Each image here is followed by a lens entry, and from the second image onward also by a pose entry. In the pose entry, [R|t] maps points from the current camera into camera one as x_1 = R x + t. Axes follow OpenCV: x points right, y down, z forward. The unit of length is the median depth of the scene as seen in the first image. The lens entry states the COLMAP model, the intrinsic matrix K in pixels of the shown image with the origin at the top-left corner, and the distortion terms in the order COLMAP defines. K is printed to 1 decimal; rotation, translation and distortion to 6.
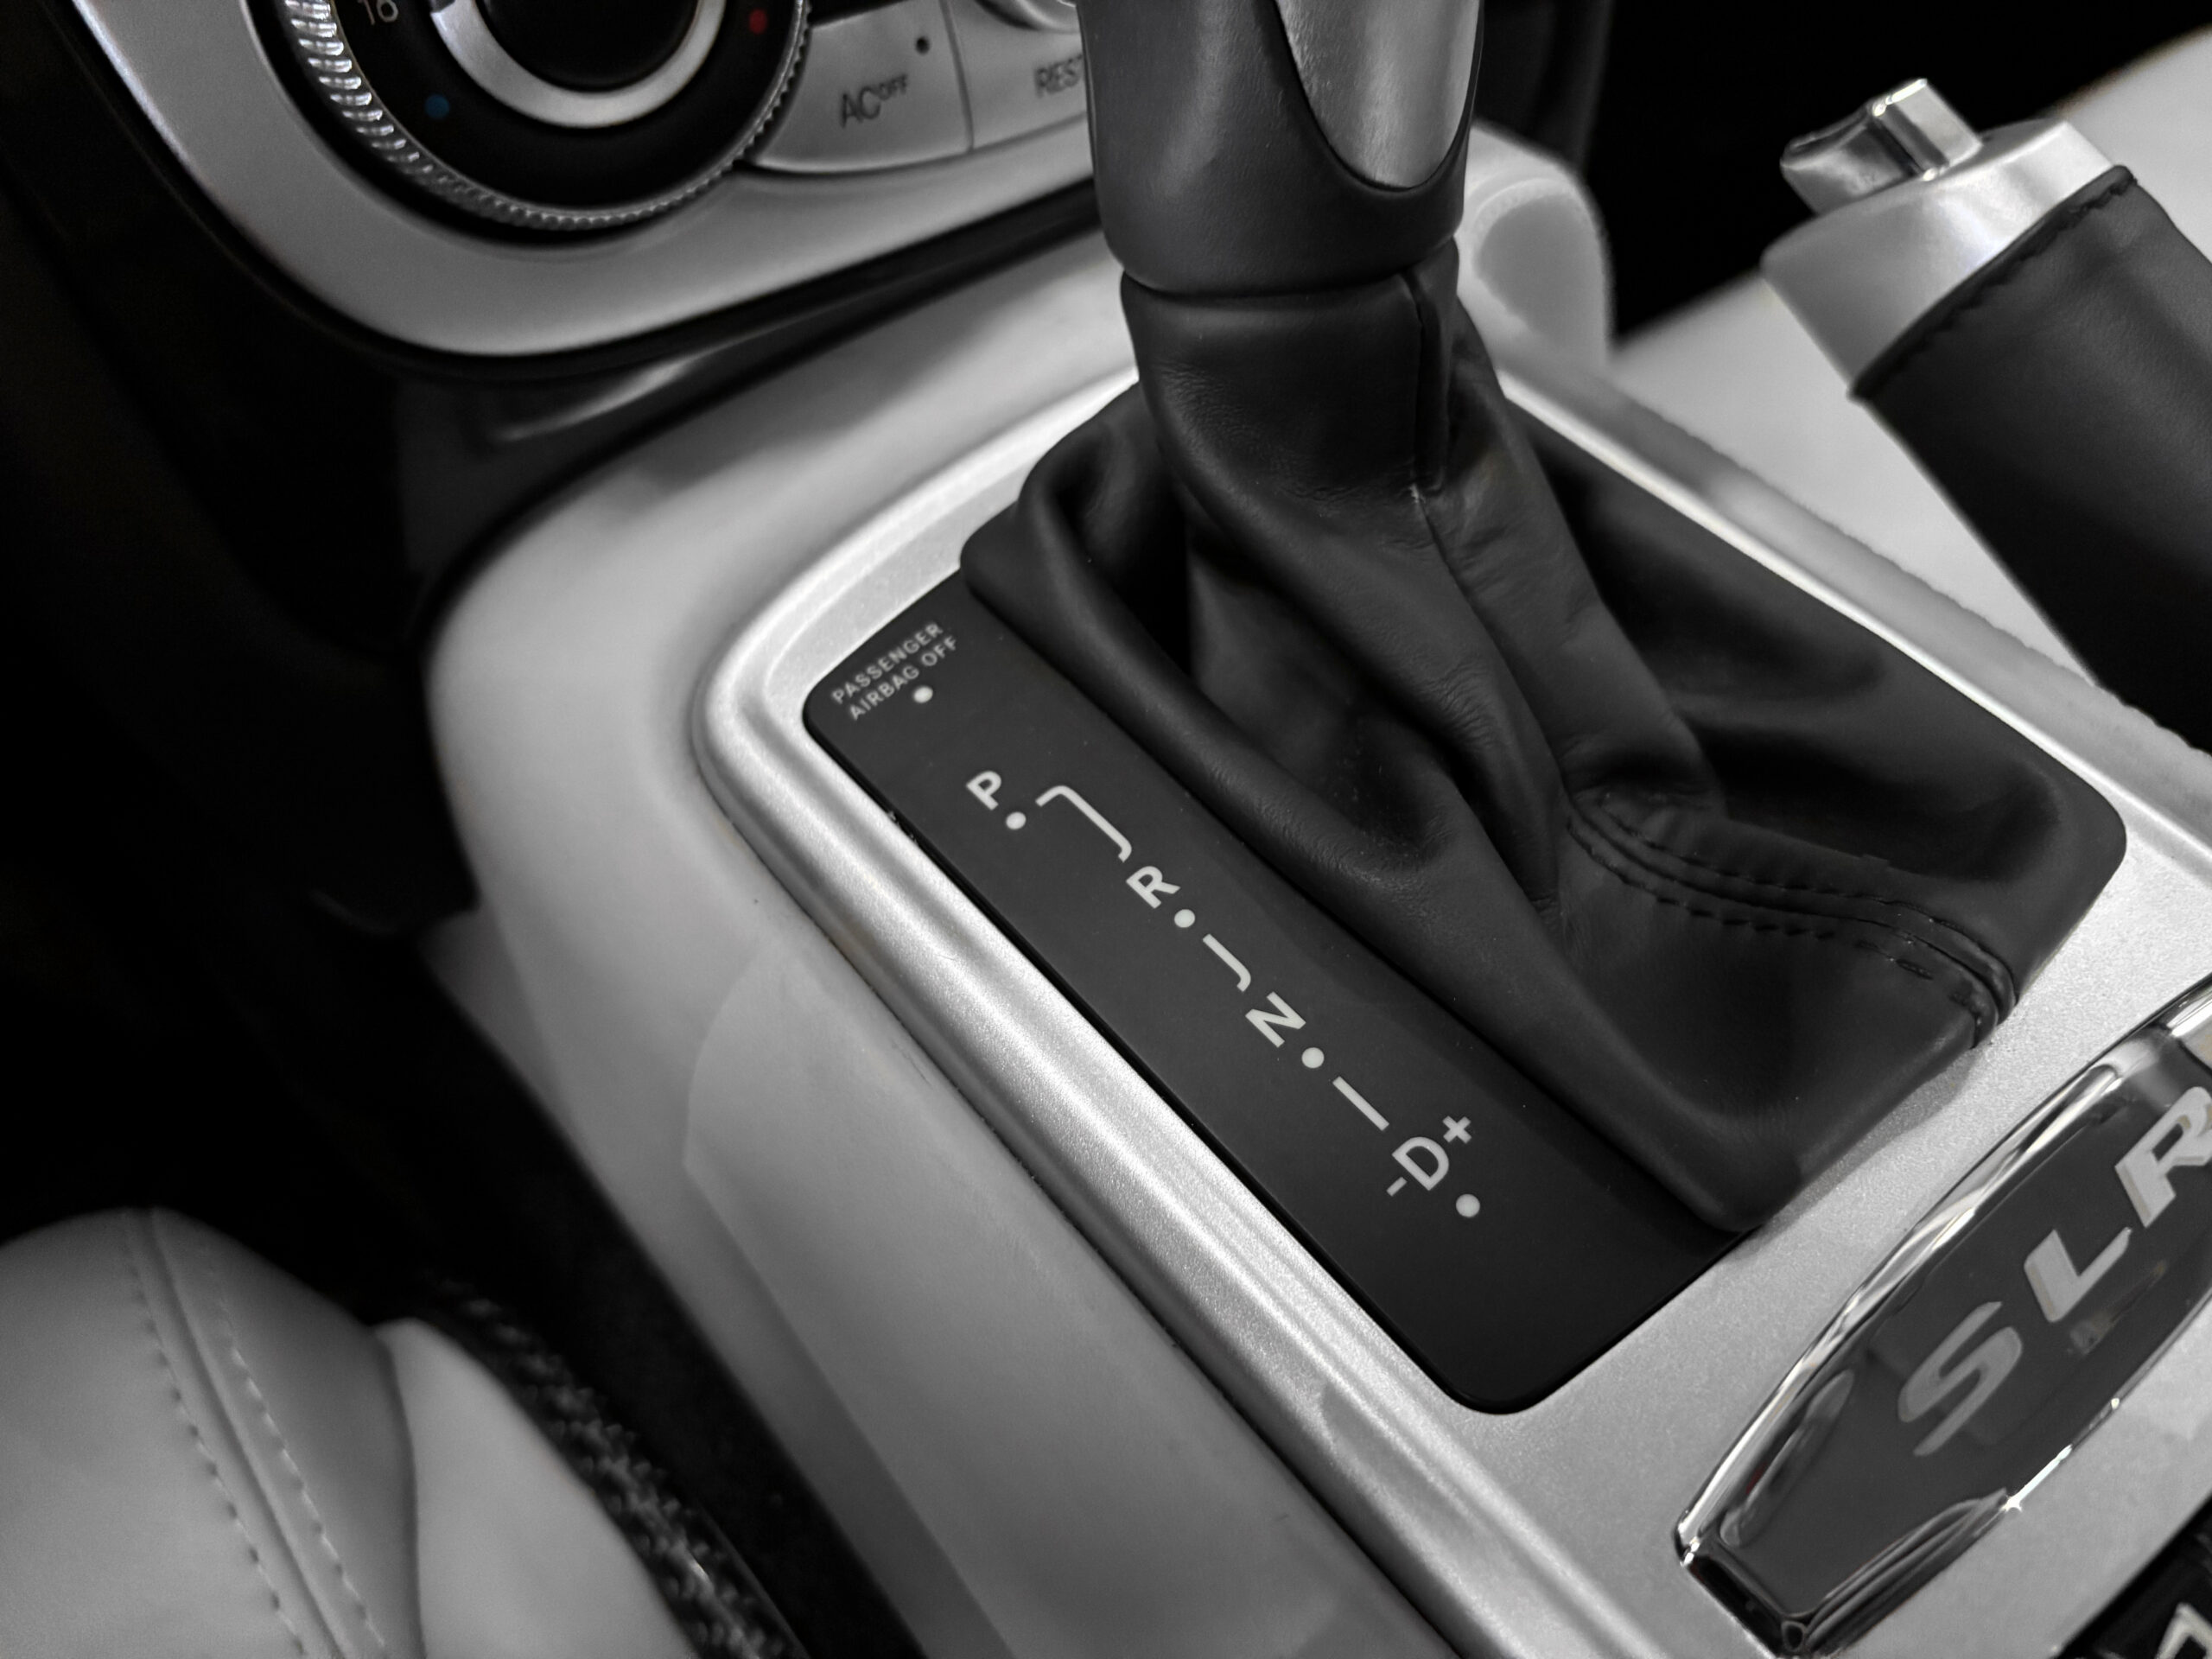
lens RADIAL K [[1702.4, 0, 1115.9], [0, 1702.4, 833.8], [0, 0, 1]] dist [0.054900, -0.092258]
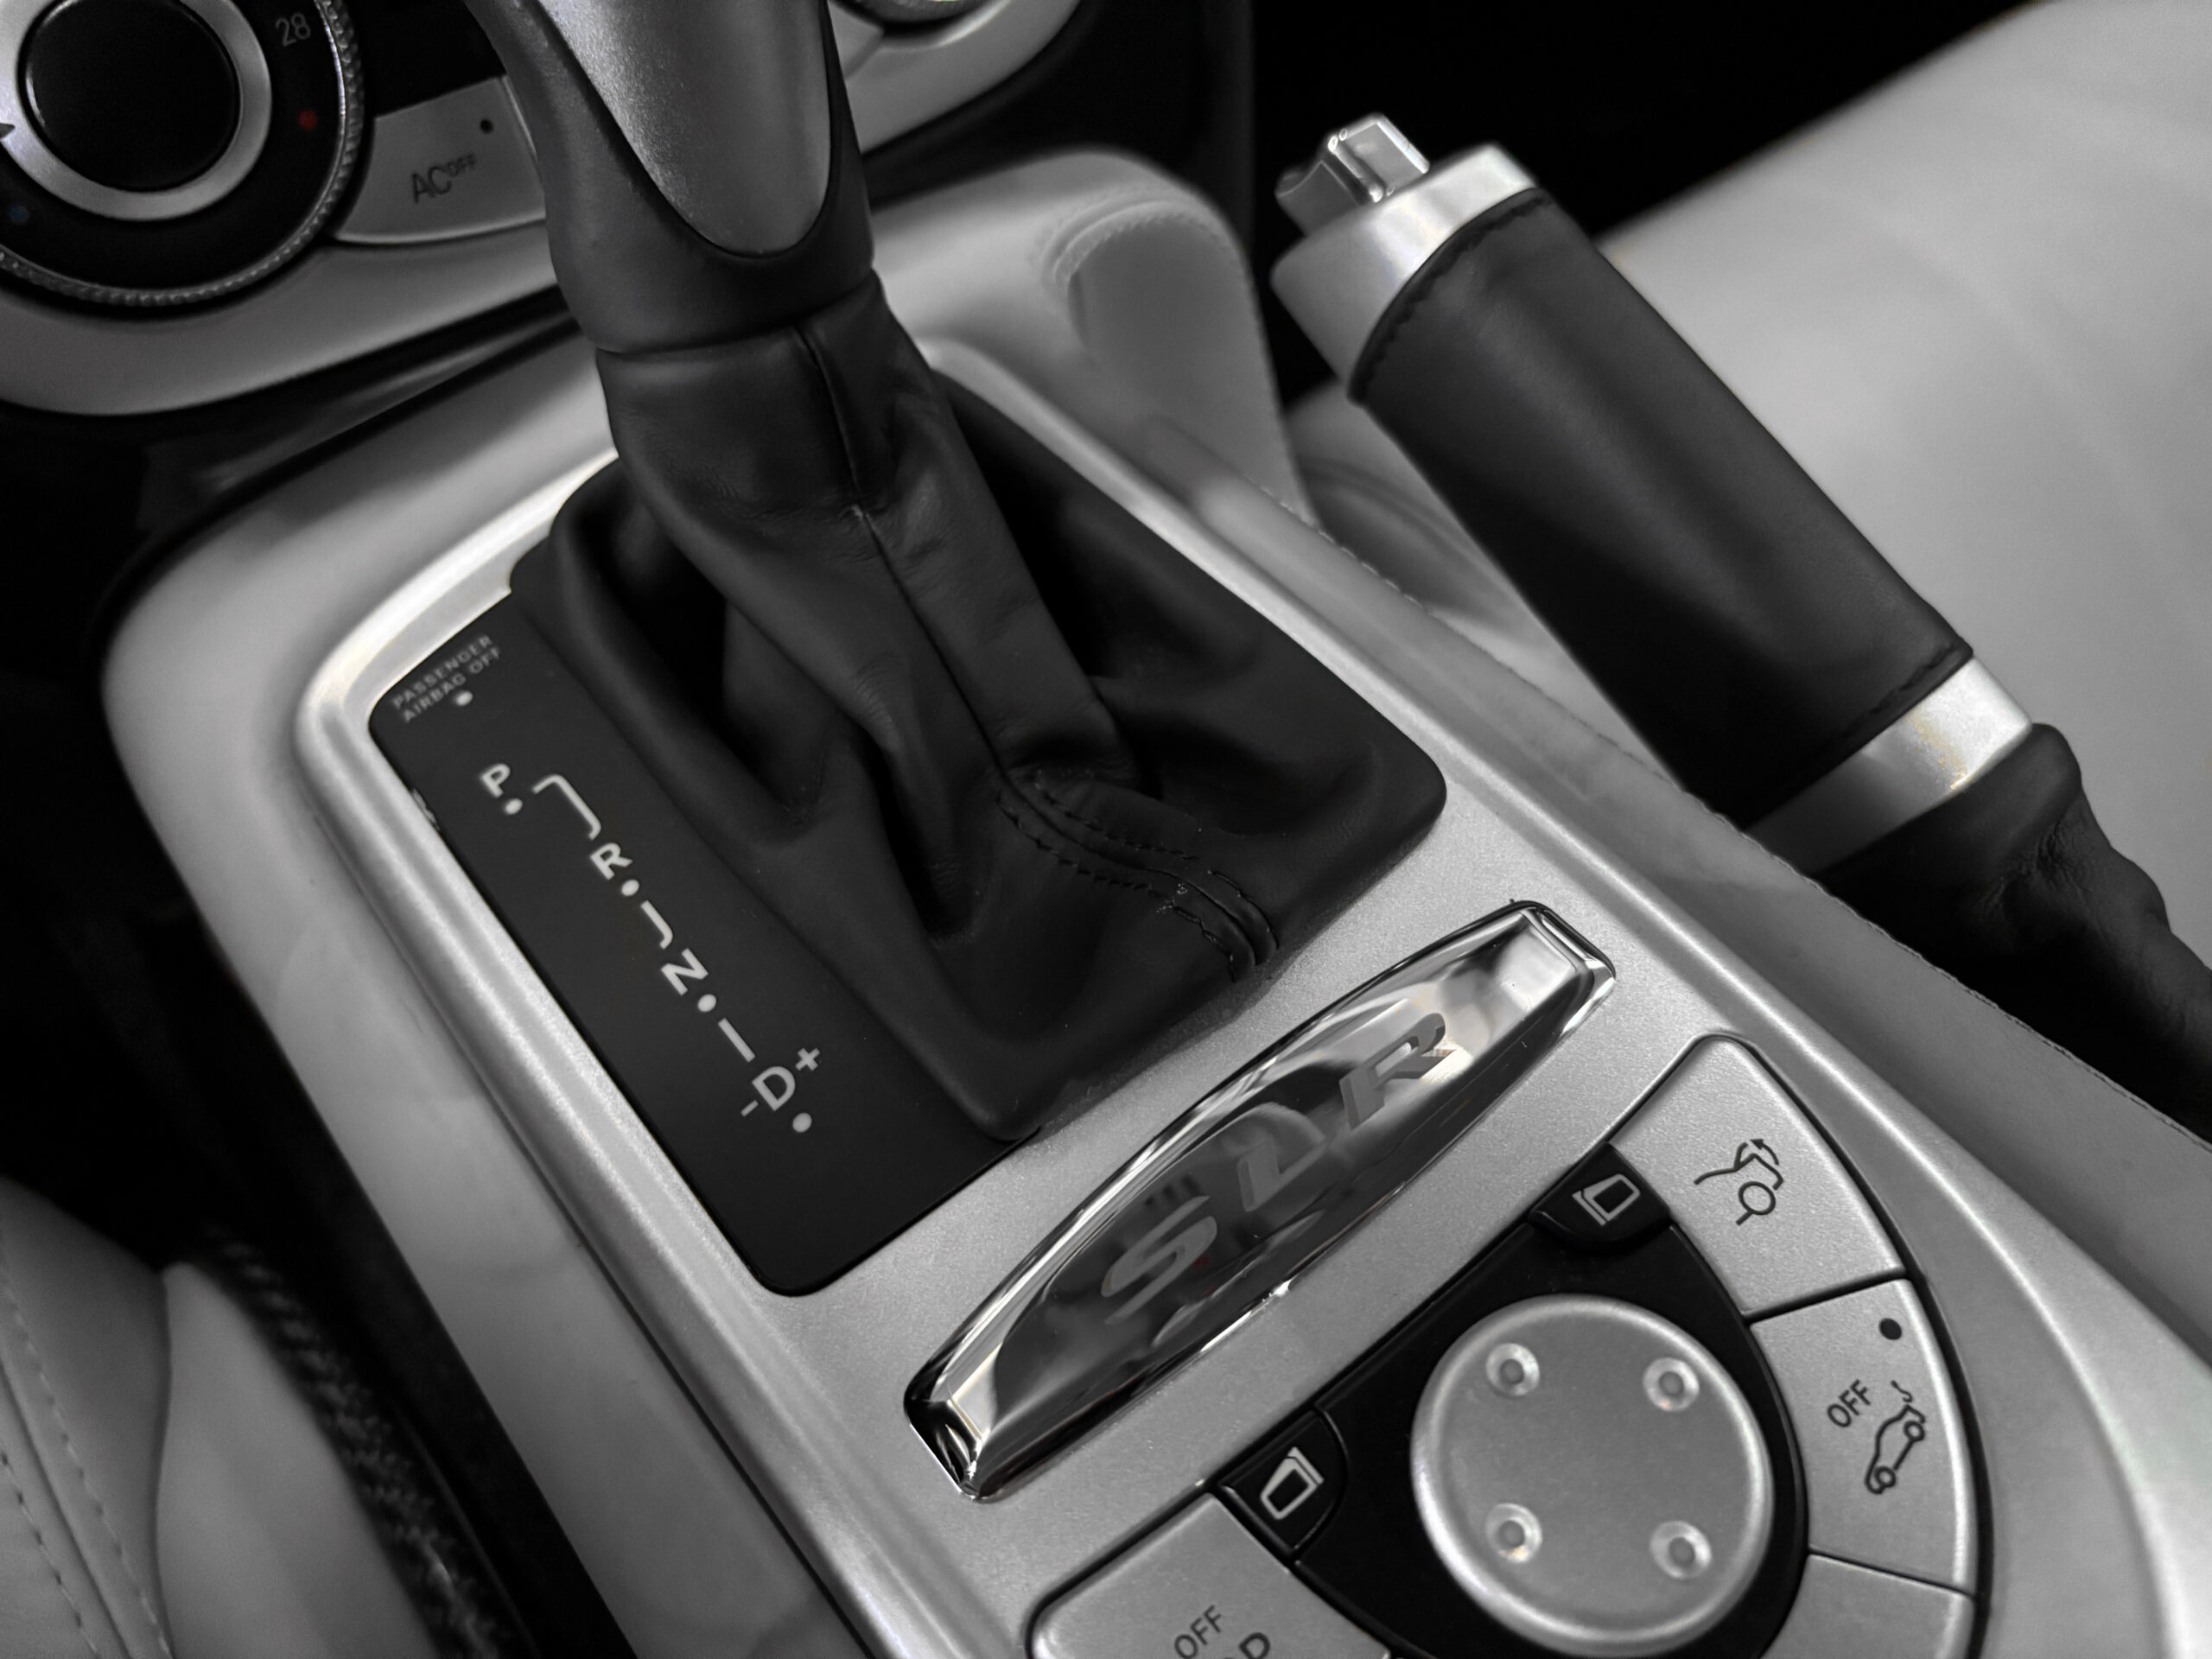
lens RADIAL K [[1702.4, 0, 1115.9], [0, 1702.4, 833.8], [0, 0, 1]] dist [0.054900, -0.092258]
pose [[0.998507, -0.024170, -0.048976, 0.396135], [0.024635, 0.999657, 0.008903, 0.010306], [0.048744, -0.010096, 0.998760, -0.136852]]
